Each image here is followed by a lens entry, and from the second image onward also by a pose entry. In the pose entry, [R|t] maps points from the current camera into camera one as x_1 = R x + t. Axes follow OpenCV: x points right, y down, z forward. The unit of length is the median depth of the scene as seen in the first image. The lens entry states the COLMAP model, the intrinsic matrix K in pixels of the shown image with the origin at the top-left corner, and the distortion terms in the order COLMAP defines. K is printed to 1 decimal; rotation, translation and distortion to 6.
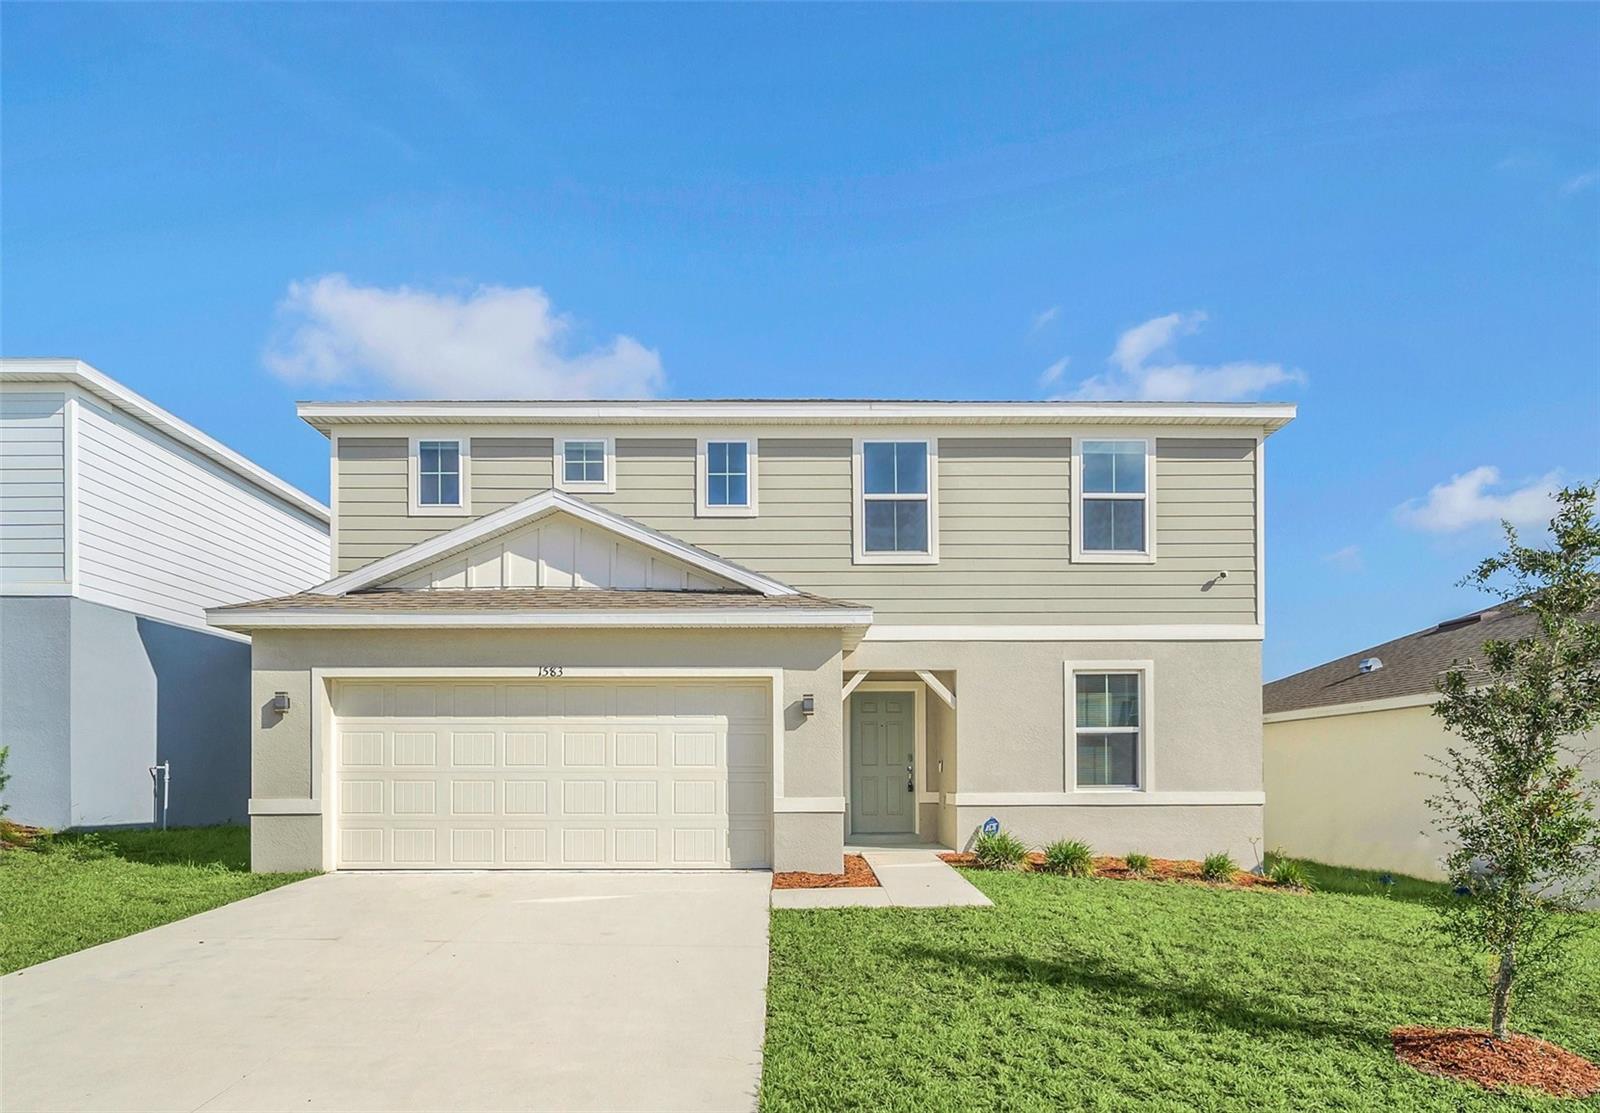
lens RADIAL K [[3447.8, 0, 802.6], [0, 3447.8, 556.5], [0, 0, 1]] dist [0.011059, 0.000000]
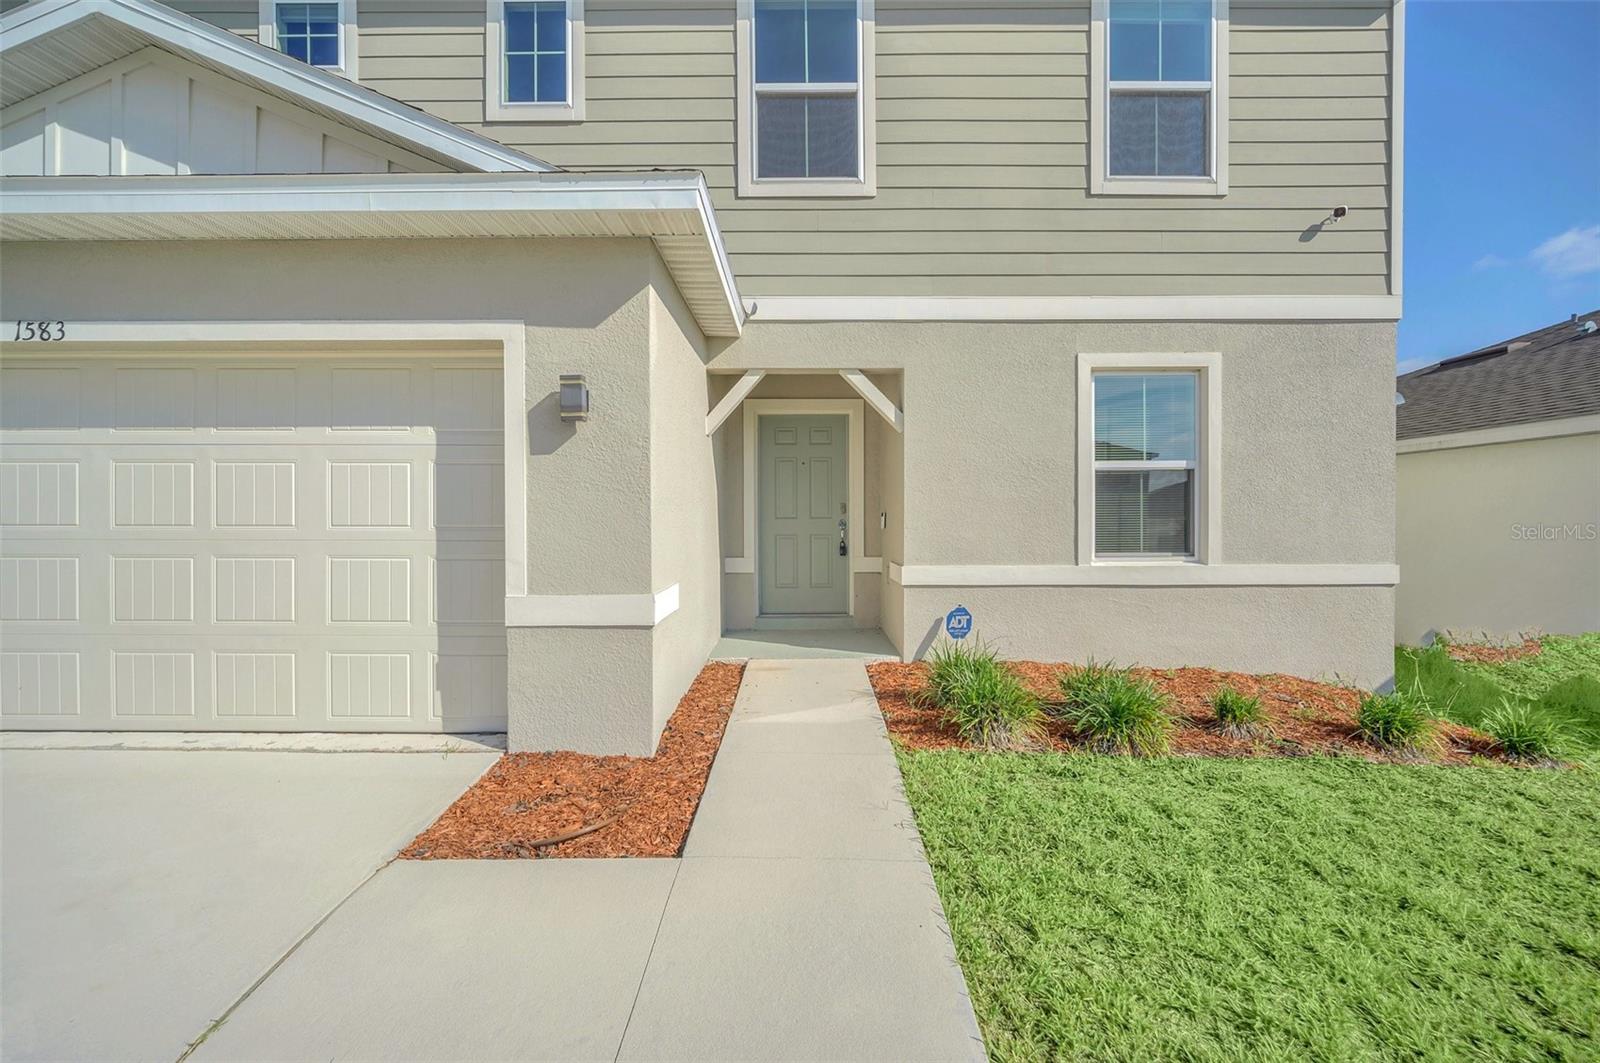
lens RADIAL K [[1566.6, 0, 796.0], [0, 1566.6, 524.6], [0, 0, 1]] dist [-0.045129, 0.000000]
pose [[0.999203, 0.001928, -0.039868, 0.036483], [0.000959, 0.997385, 0.072269, 0.040543], [0.039903, -0.072249, 0.996588, 0.714990]]
